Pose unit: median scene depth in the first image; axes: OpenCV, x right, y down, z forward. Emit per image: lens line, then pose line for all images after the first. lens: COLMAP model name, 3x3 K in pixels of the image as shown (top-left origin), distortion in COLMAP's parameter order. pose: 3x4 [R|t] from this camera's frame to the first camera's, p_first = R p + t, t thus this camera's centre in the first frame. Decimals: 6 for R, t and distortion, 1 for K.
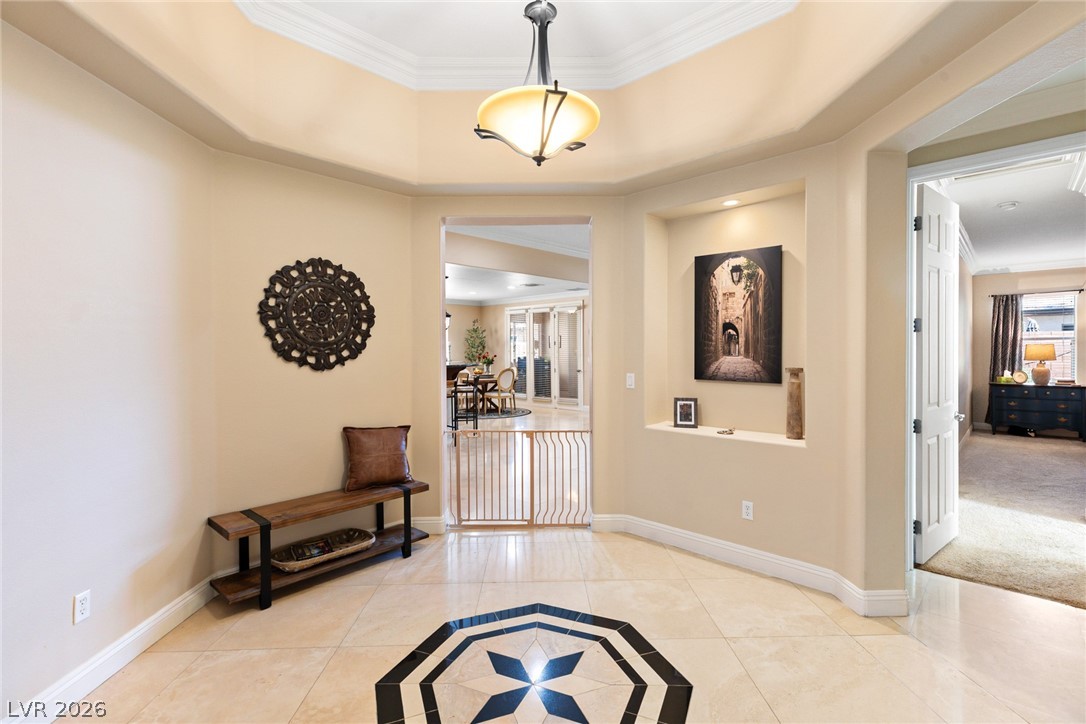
lens RADIAL K [[499.7, 0, 548.2], [0, 499.7, 355.0], [0, 0, 1]] dist [0.001898, 0.000729]
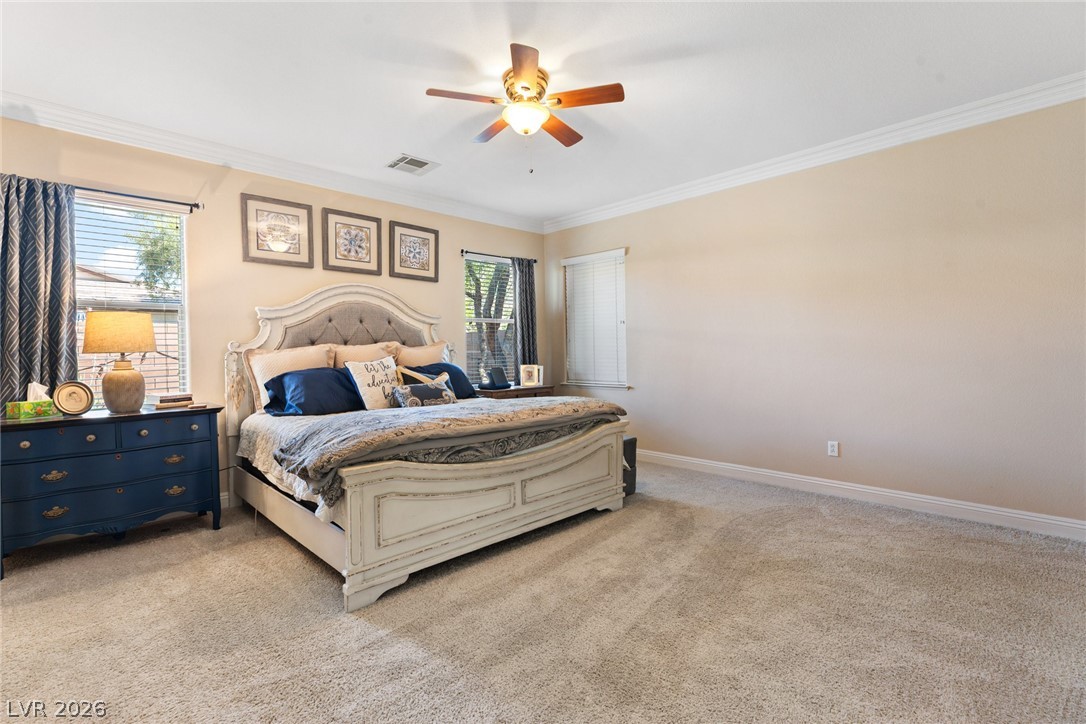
lens RADIAL K [[499.7, 0, 544.7], [0, 499.7, 355.7], [0, 0, 1]] dist [0.001898, 0.000729]
pose [[0.052498, -0.001334, 0.998620, 0.580914], [0.030191, 0.999544, -0.000252, 0.022523], [-0.998165, 0.030163, 0.052514, 0.621139]]
